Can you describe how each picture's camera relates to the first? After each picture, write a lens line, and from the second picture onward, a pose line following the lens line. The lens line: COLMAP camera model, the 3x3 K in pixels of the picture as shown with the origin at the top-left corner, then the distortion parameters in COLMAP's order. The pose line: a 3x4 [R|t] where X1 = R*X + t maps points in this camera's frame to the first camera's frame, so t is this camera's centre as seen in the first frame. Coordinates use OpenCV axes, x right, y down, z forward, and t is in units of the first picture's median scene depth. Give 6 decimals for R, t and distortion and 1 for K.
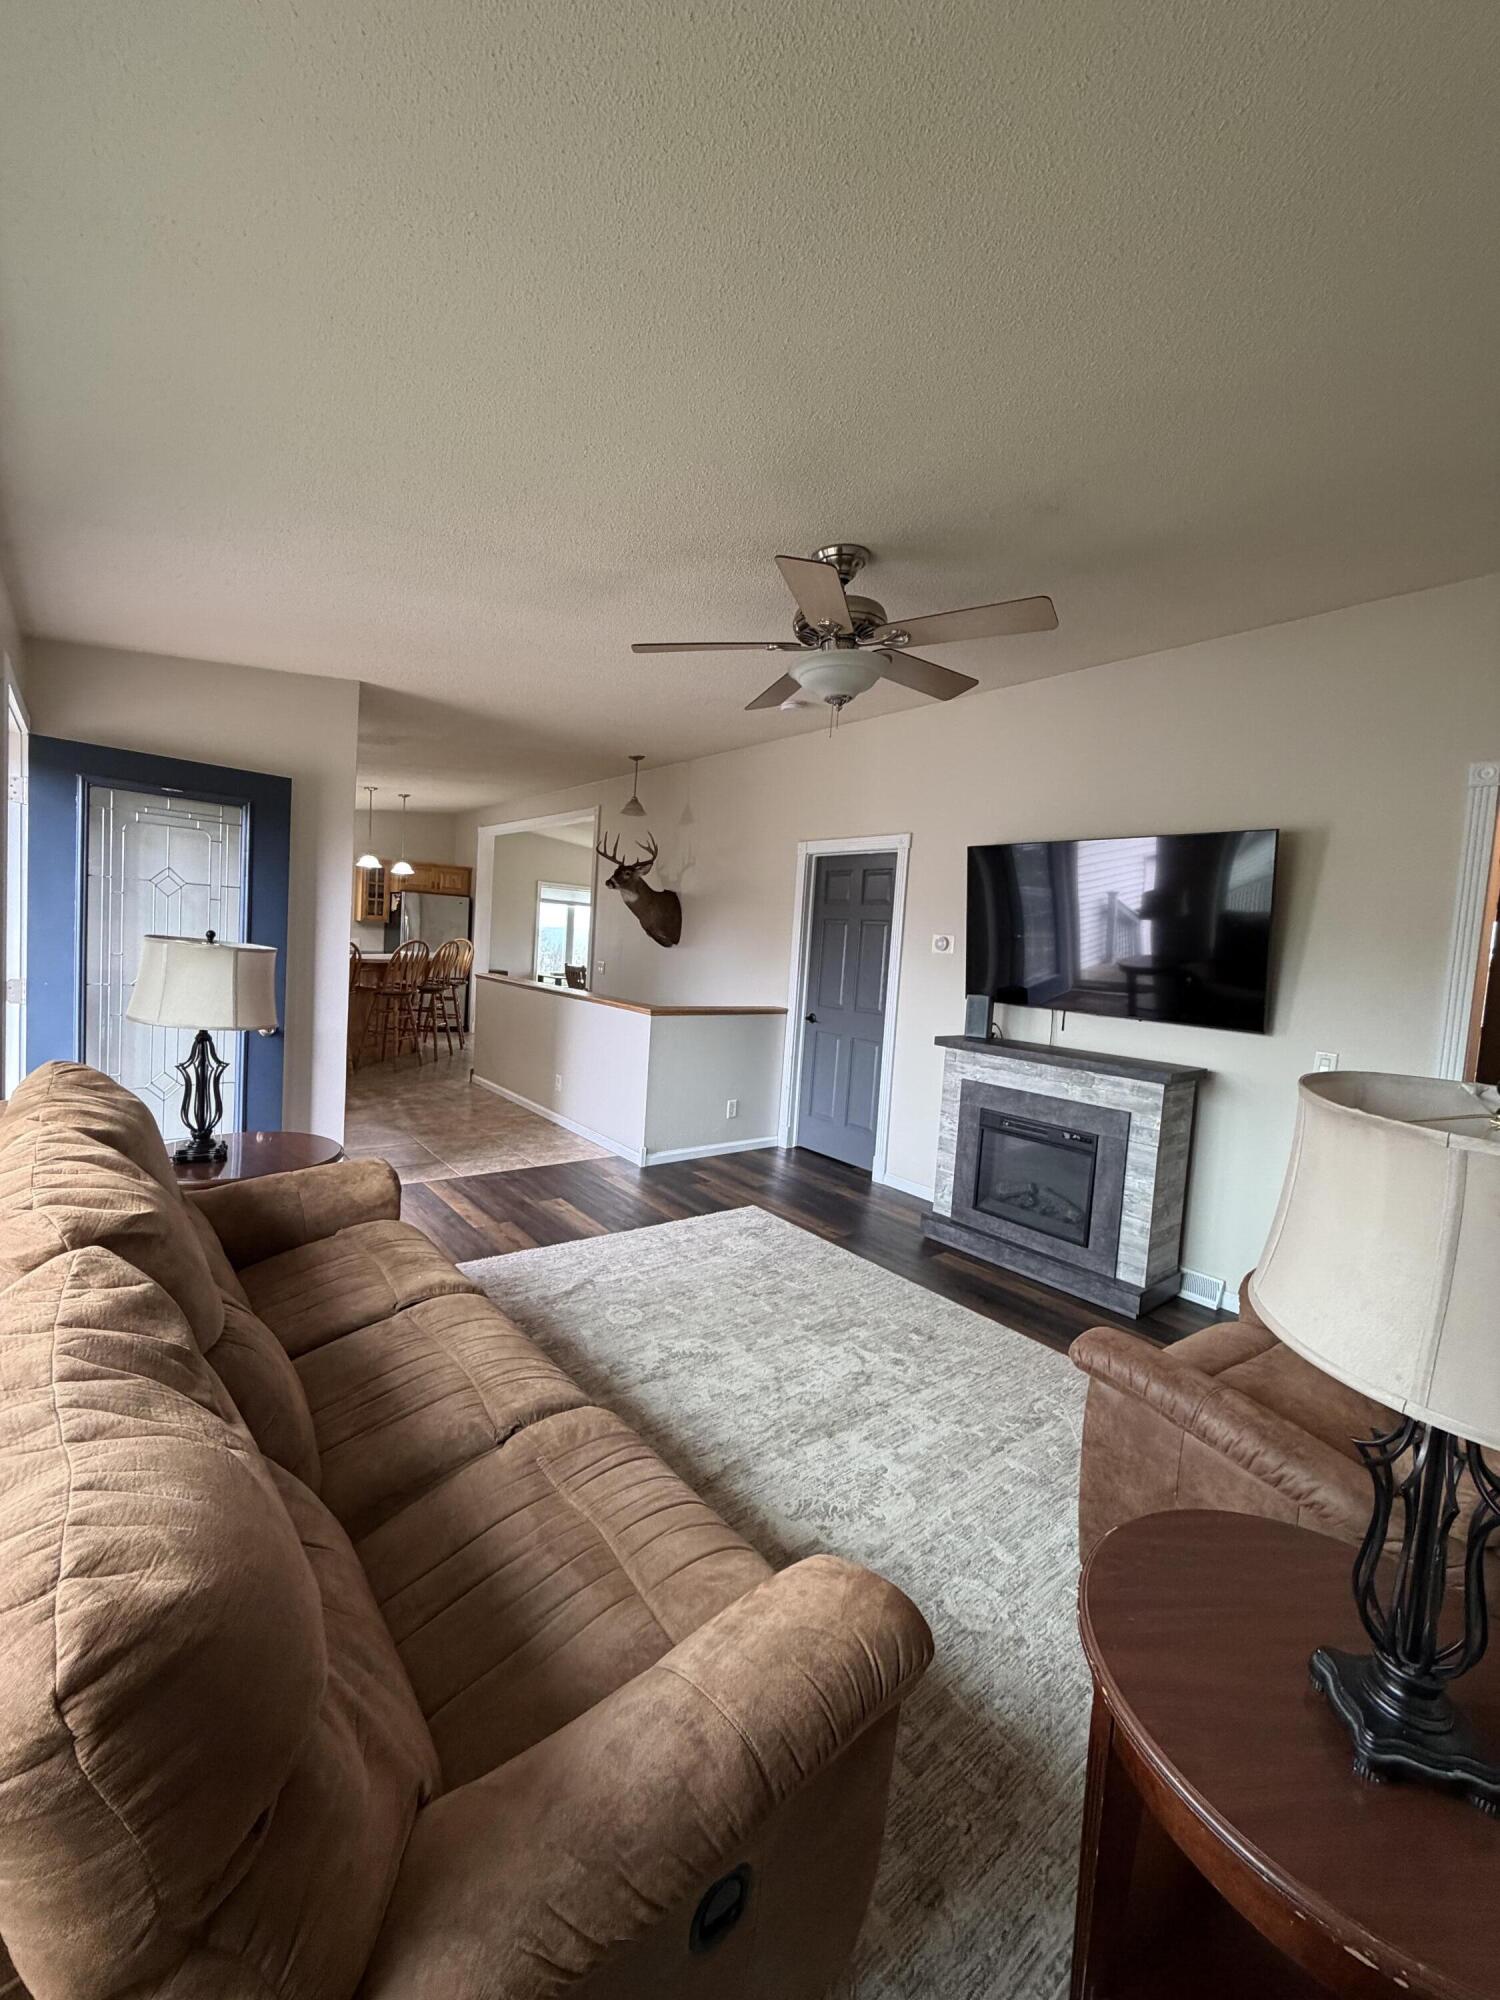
lens RADIAL K [[796.6, 0, 754.6], [0, 796.6, 995.6], [0, 0, 1]] dist [-0.000805, -0.000442]
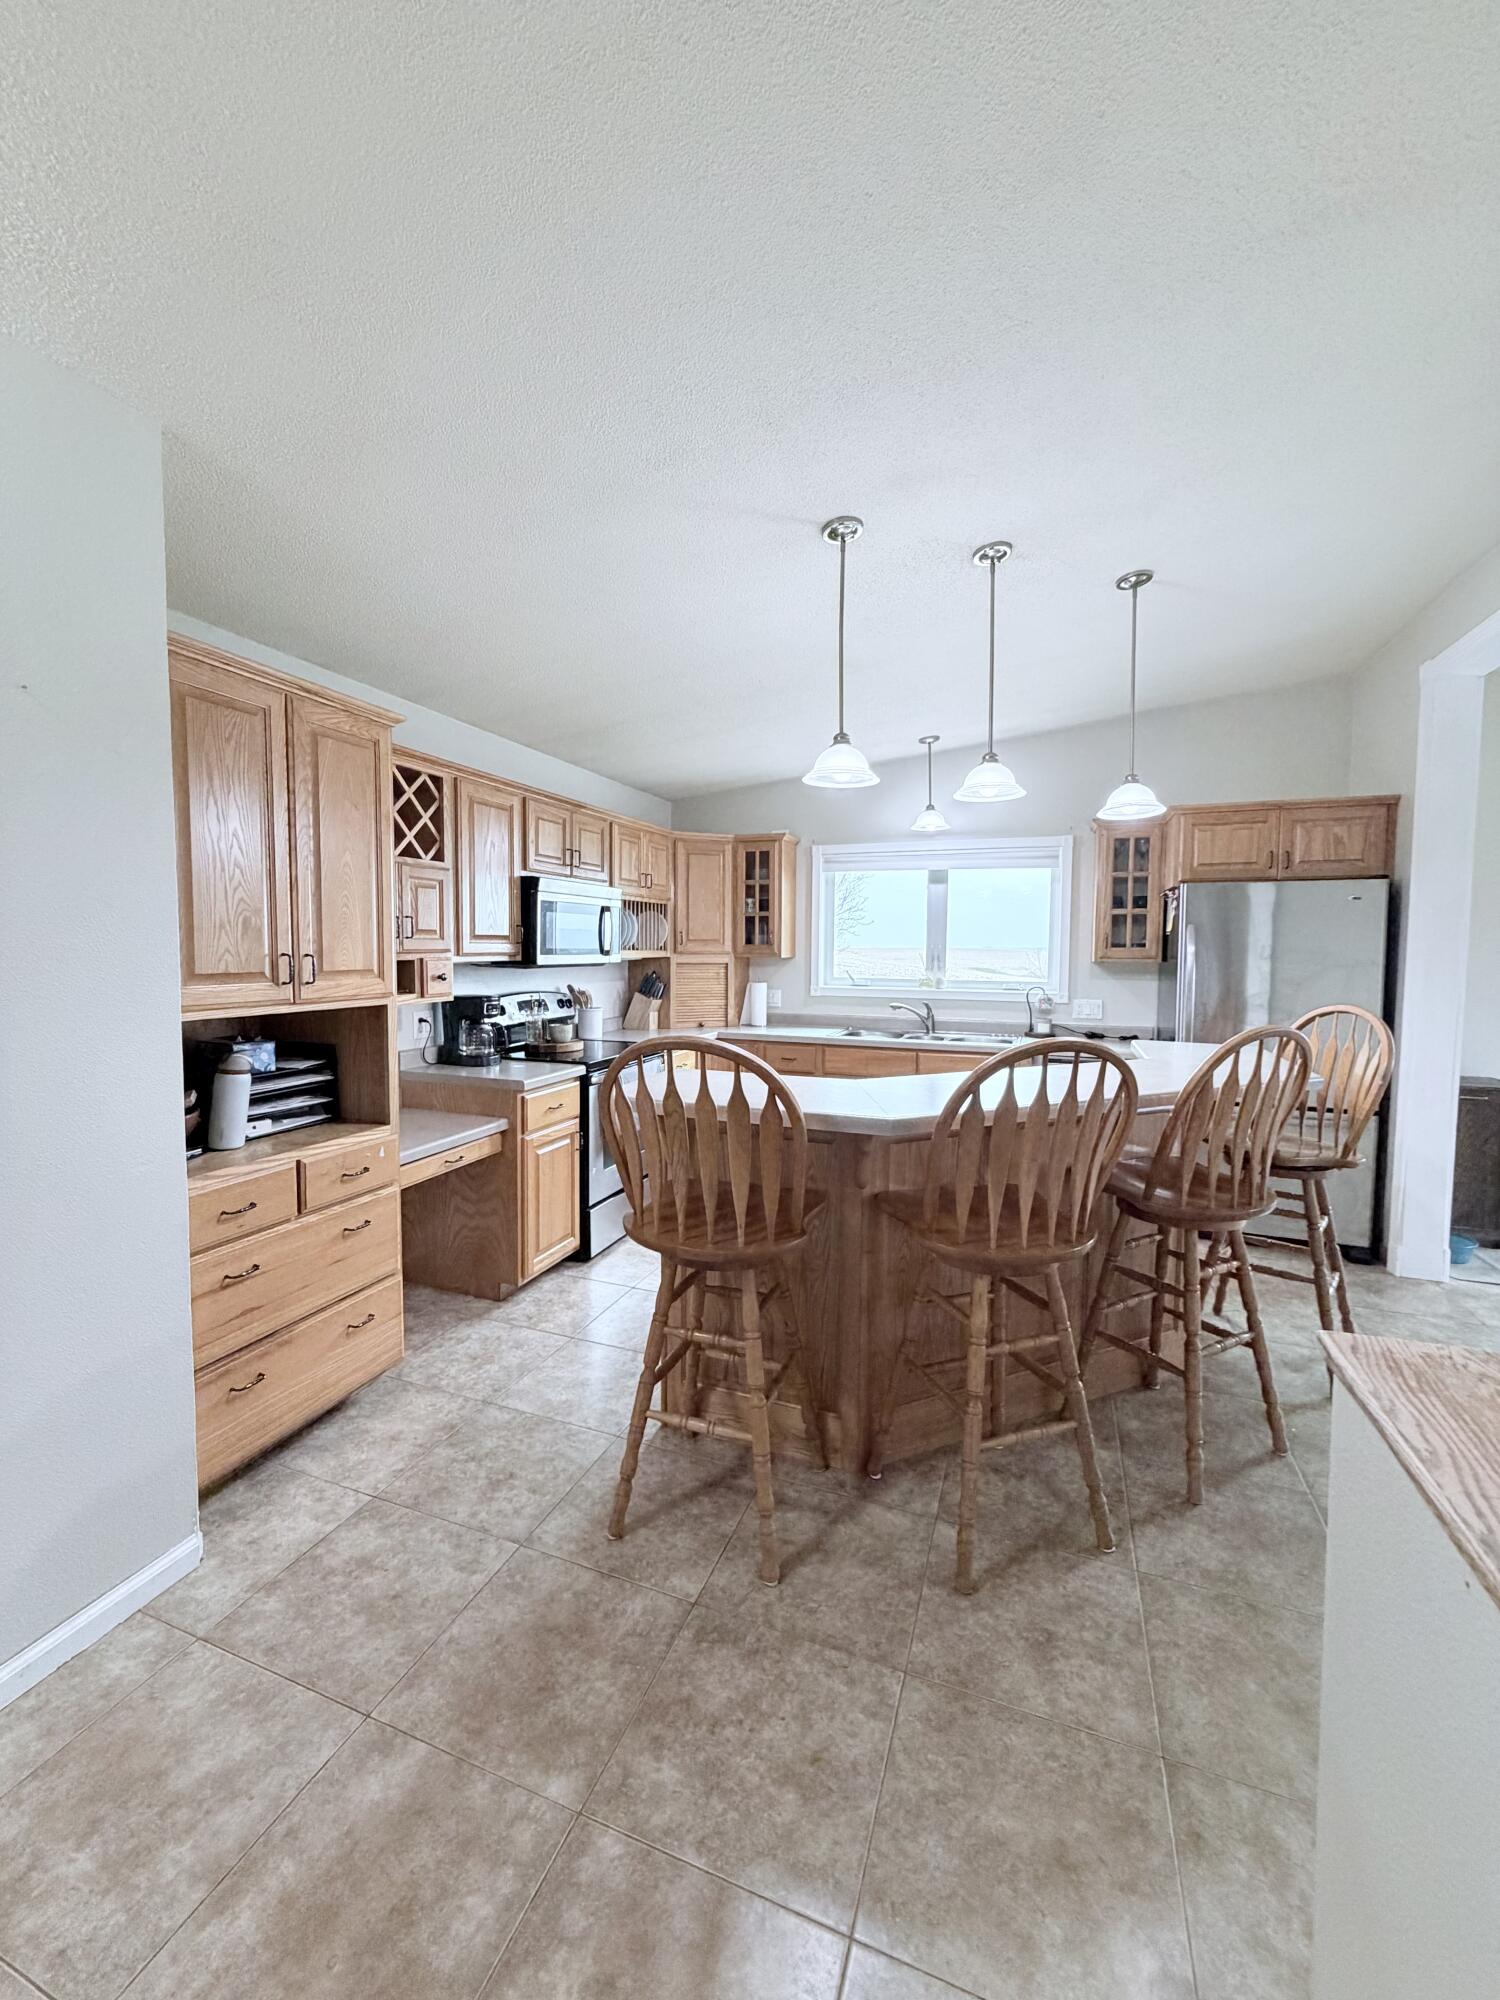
lens RADIAL K [[796.6, 0, 739.4], [0, 796.6, 998.9], [0, 0, 1]] dist [-0.000805, -0.000442]
pose [[0.488819, -0.007578, -0.872352, -0.506037], [-0.032610, 0.999105, -0.026952, -0.137218], [0.871775, 0.041622, 0.488134, 1.528738]]
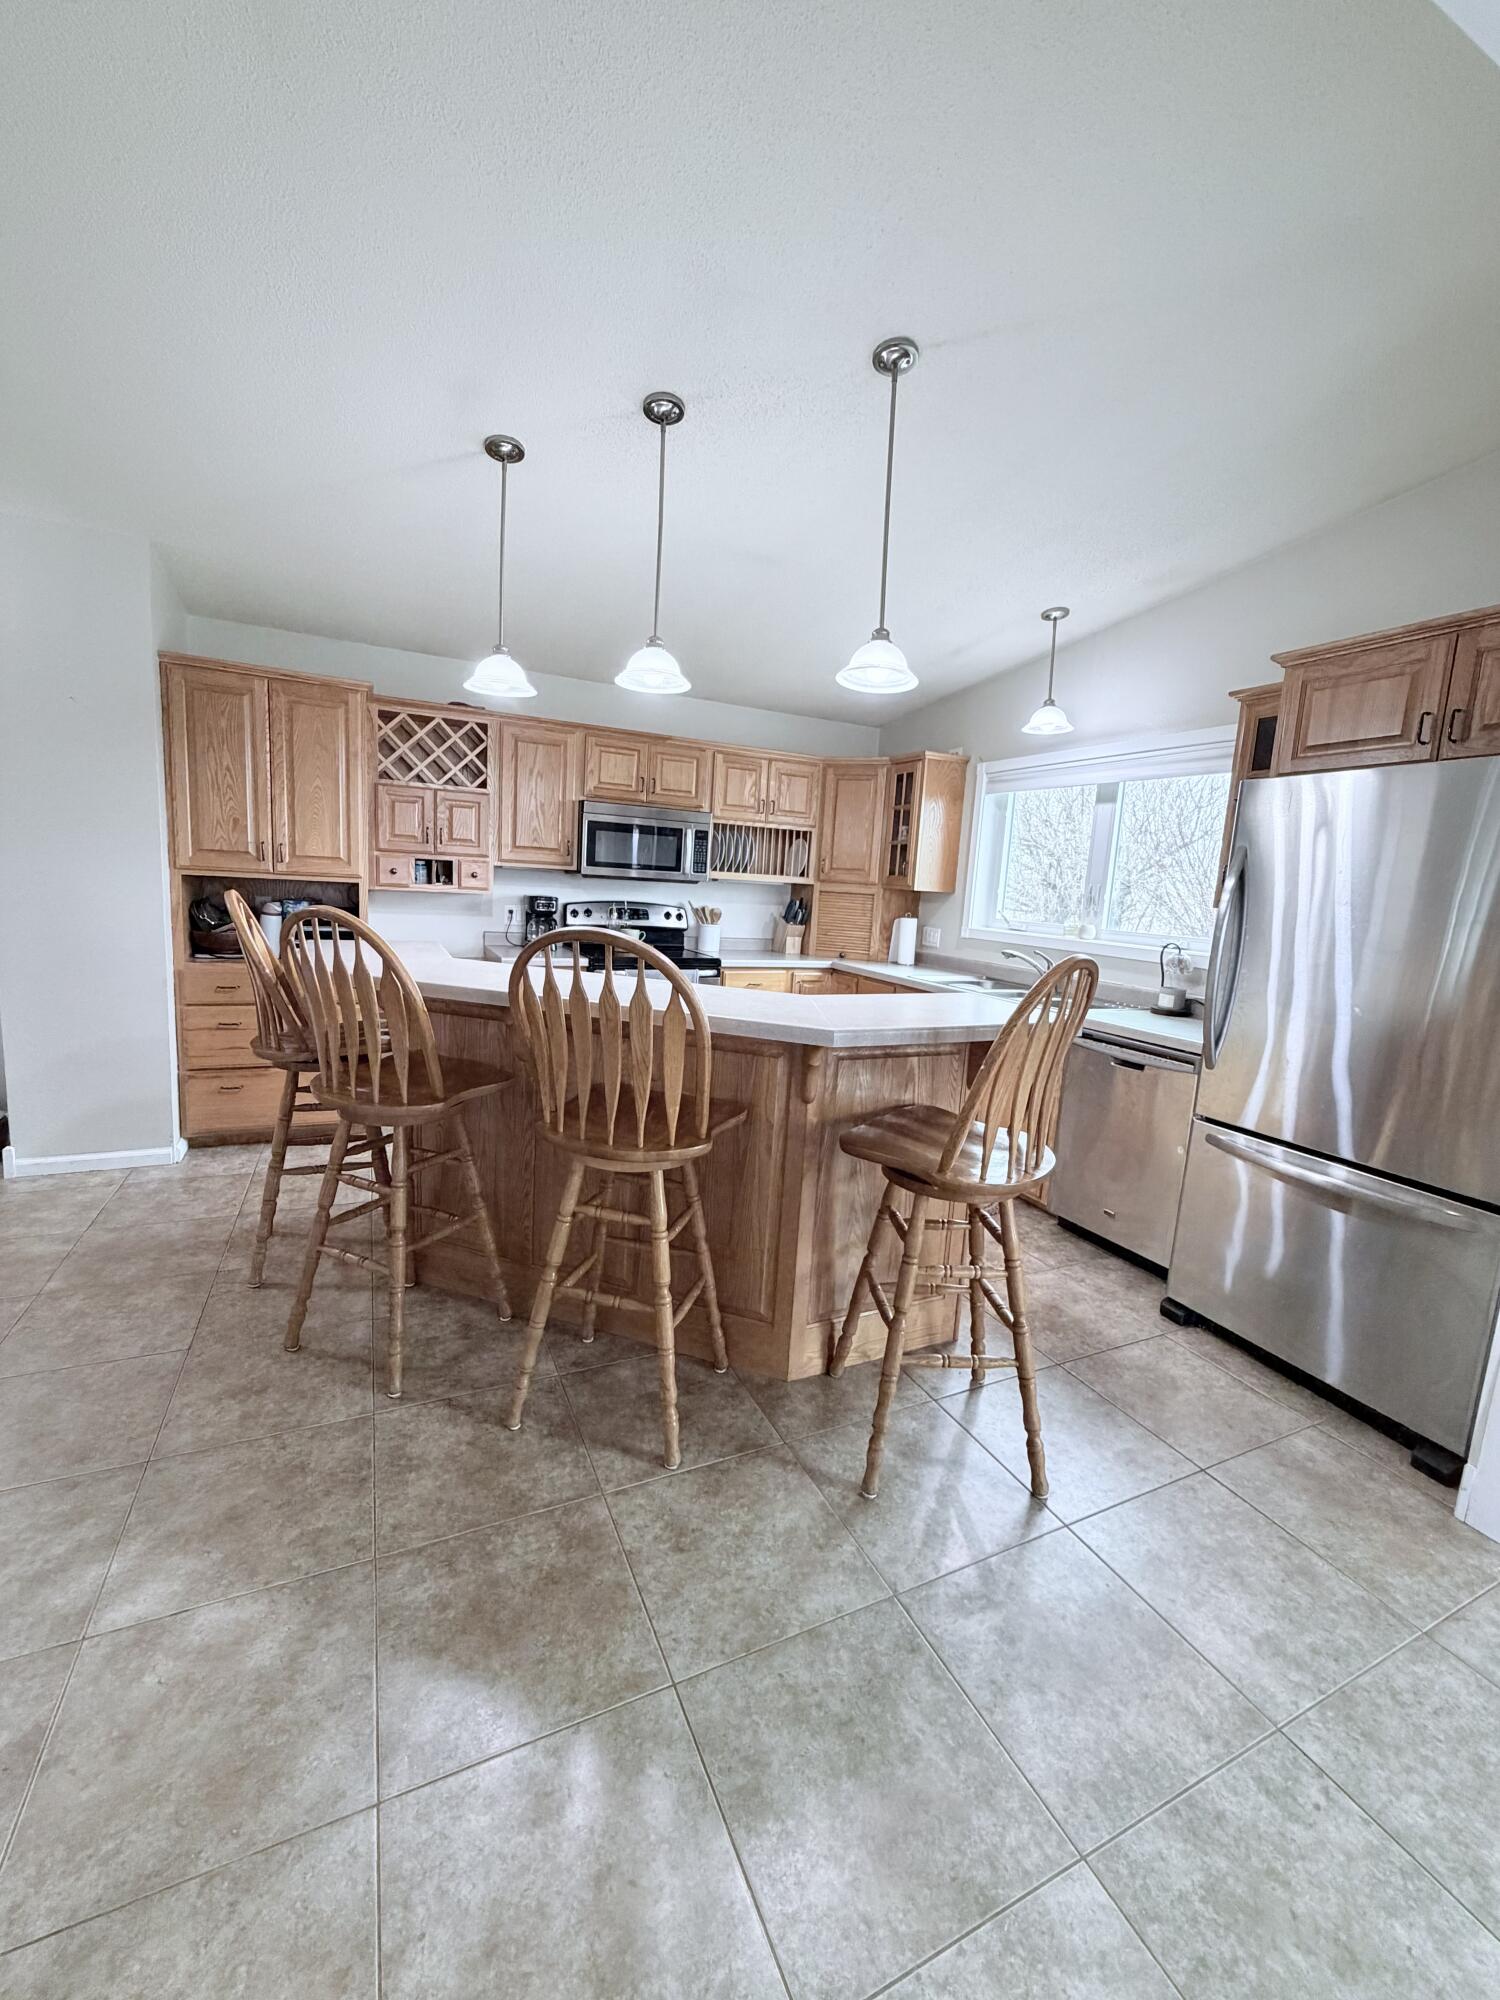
lens RADIAL K [[796.6, 0, 747.4], [0, 796.6, 998.1], [0, 0, 1]] dist [-0.000805, -0.000442]
pose [[-0.248056, 0.058370, -0.966985, -0.389509], [-0.140950, 0.985386, 0.095638, -0.161487], [0.958437, 0.160021, -0.236204, 2.282831]]
